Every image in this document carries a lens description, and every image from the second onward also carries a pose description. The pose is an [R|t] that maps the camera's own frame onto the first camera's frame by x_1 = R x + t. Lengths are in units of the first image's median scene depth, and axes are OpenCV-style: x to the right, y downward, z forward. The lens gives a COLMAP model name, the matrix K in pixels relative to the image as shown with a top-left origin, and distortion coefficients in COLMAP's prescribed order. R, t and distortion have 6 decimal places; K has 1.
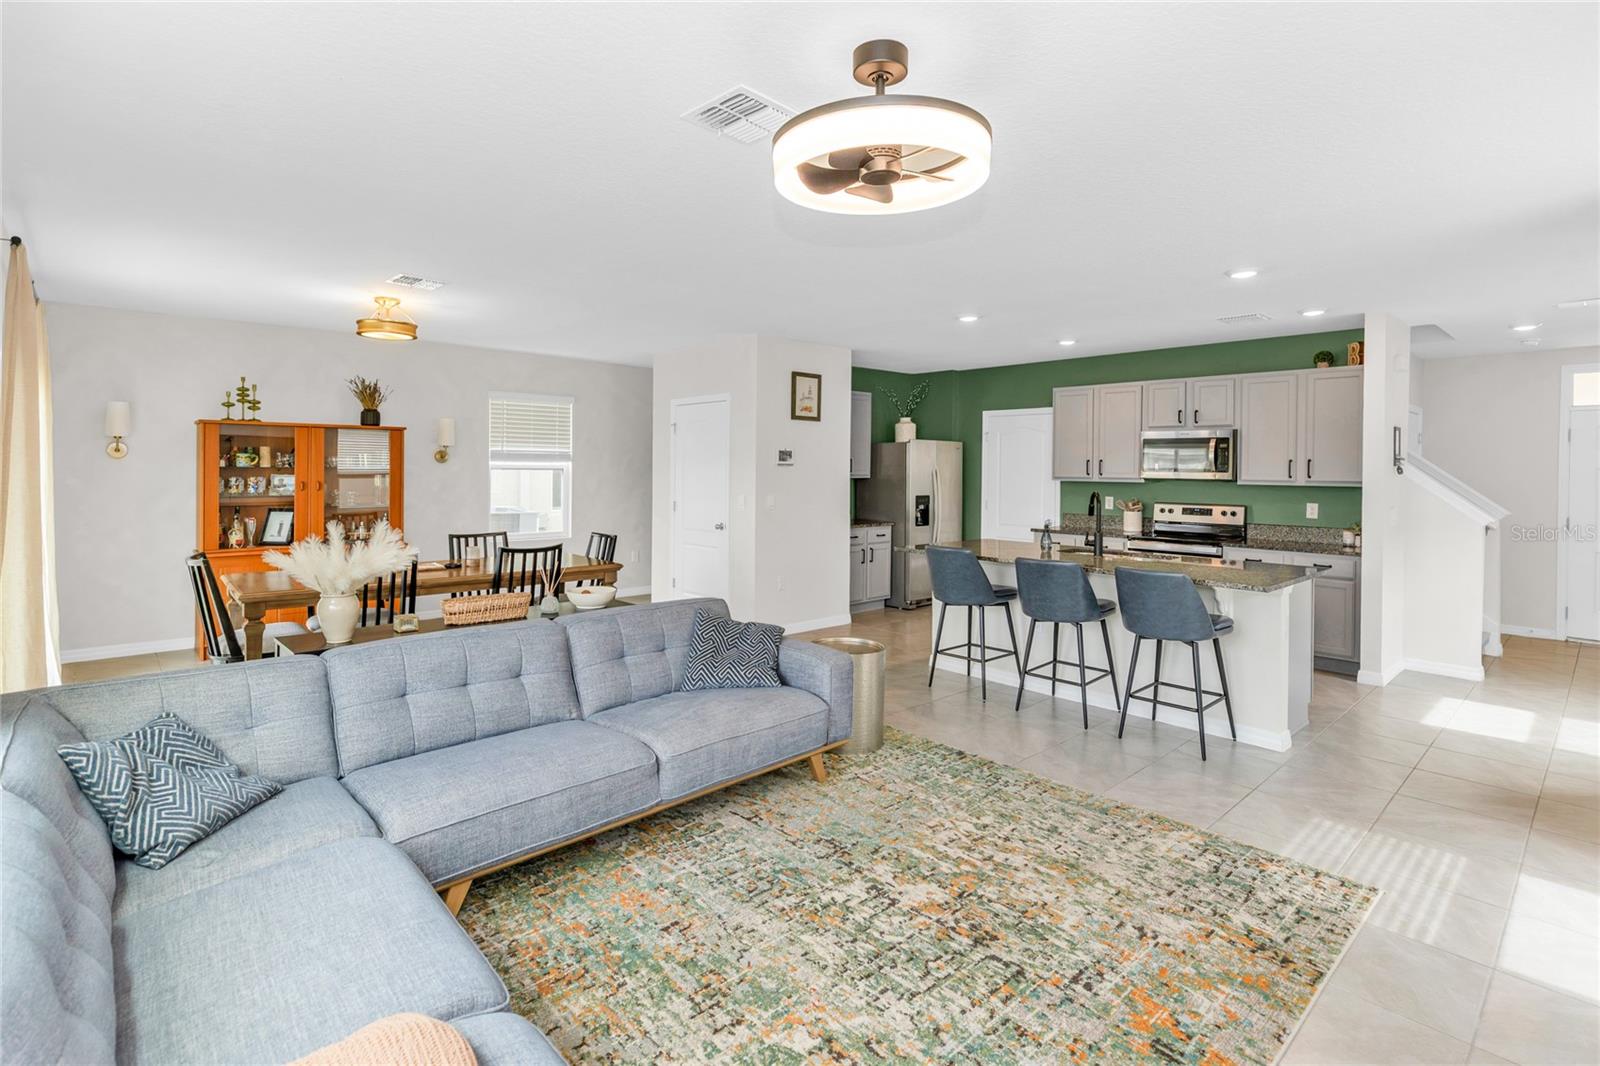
lens RADIAL K [[776.8, 0, 827.3], [0, 776.8, 471.0], [0, 0, 1]] dist [0.000154, -0.000022]
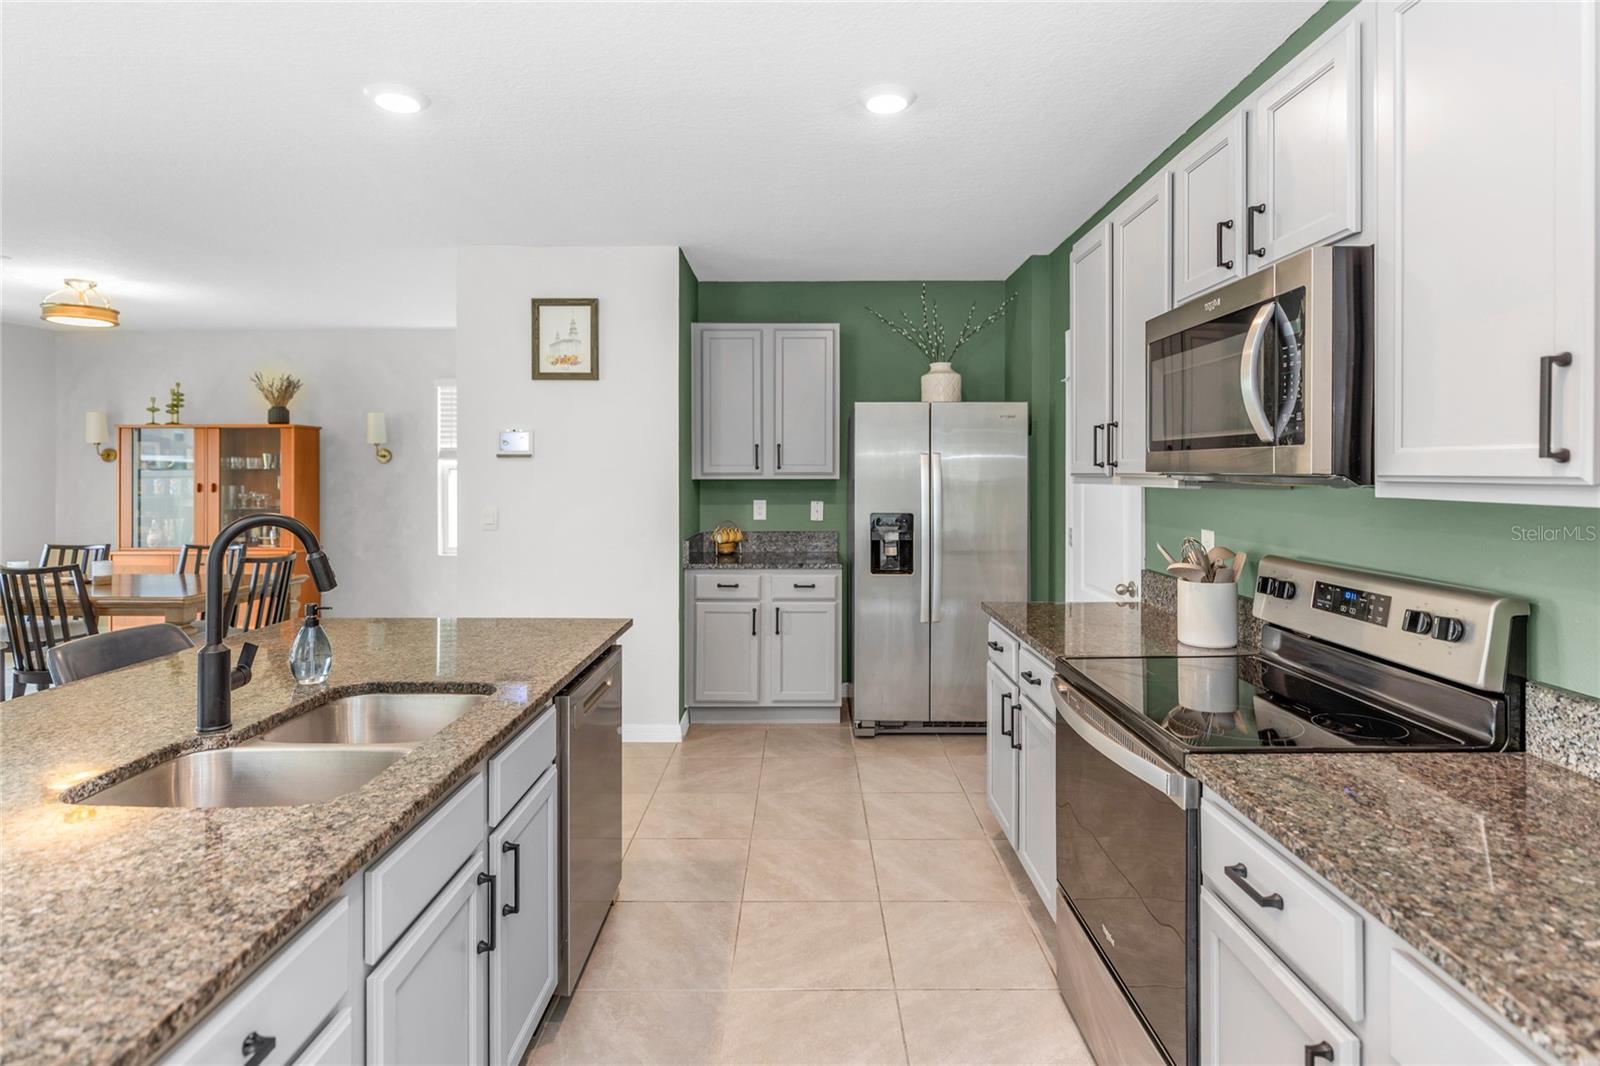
lens RADIAL K [[844.4, 0, 801.1], [0, 844.4, 469.0], [0, 0, 1]] dist [0.010824, -0.000476]
pose [[0.713922, -0.011601, -0.700130, 0.575107], [0.006906, 0.999931, -0.009527, 0.009869], [0.700192, 0.001966, 0.713952, 0.706874]]
